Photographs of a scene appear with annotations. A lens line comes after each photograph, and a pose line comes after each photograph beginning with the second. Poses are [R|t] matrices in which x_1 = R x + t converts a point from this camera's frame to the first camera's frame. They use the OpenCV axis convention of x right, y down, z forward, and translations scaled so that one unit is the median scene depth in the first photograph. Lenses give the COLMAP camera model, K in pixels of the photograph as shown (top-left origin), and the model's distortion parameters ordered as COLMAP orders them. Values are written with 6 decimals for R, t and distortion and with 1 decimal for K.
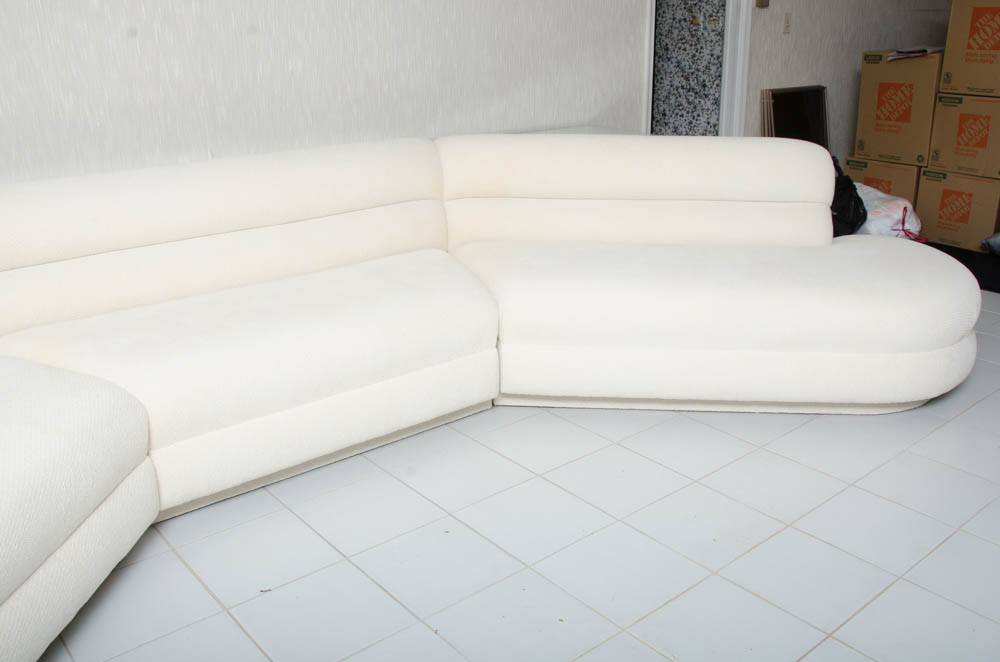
lens RADIAL K [[840.2, 0, 500.0], [0, 840.2, 331.0], [0, 0, 1]] dist [-0.081599, -0.003153]
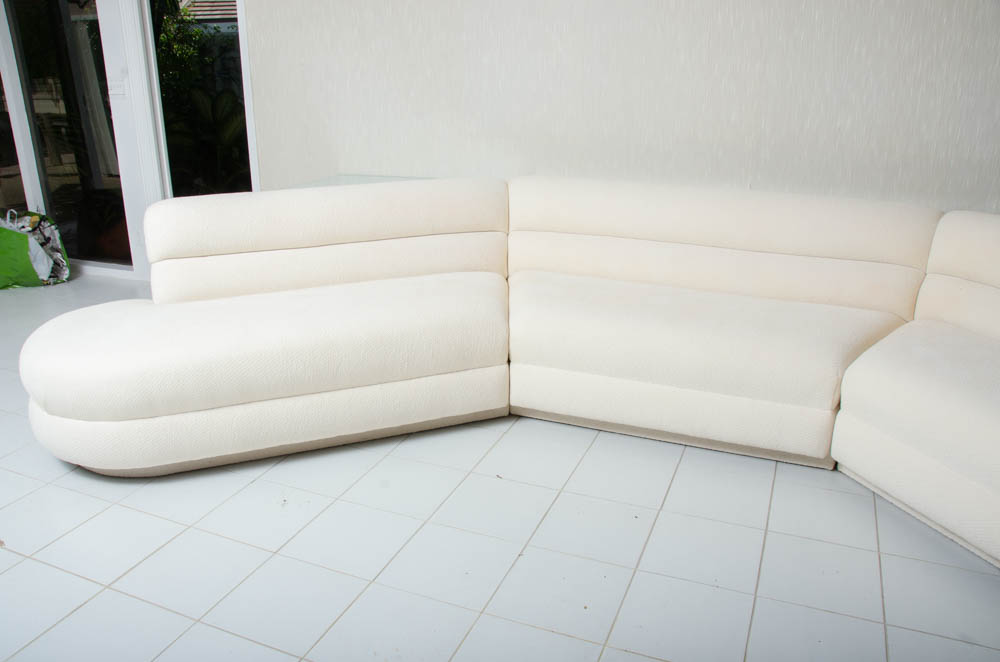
lens RADIAL K [[774.1, 0, 500.0], [0, 774.1, 331.0], [0, 0, 1]] dist [-0.119030, -0.001036]
pose [[0.495033, 0.297265, -0.816441, 0.434318], [-0.314860, 0.937161, 0.150309, -0.068247], [0.809818, 0.182657, 0.557522, 0.130966]]
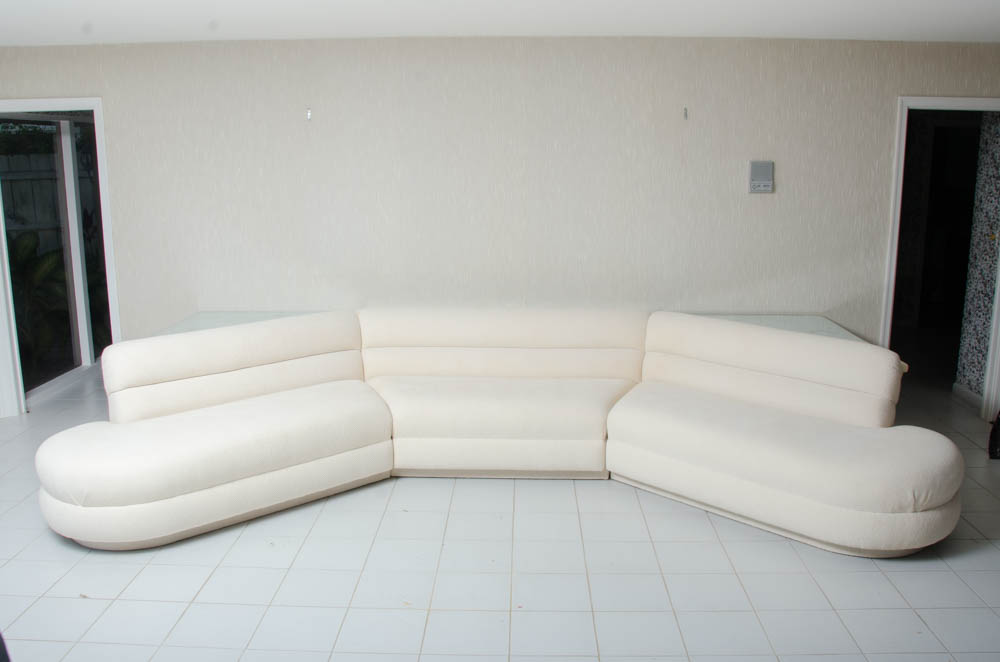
lens RADIAL K [[774.1, 0, 500.0], [0, 774.1, 331.0], [0, 0, 1]] dist [-0.119030, -0.001036]
pose [[0.763163, 0.136118, -0.631707, 0.651924], [-0.235178, 0.969030, -0.075314, -0.022856], [0.601892, 0.206041, 0.771540, -0.281533]]
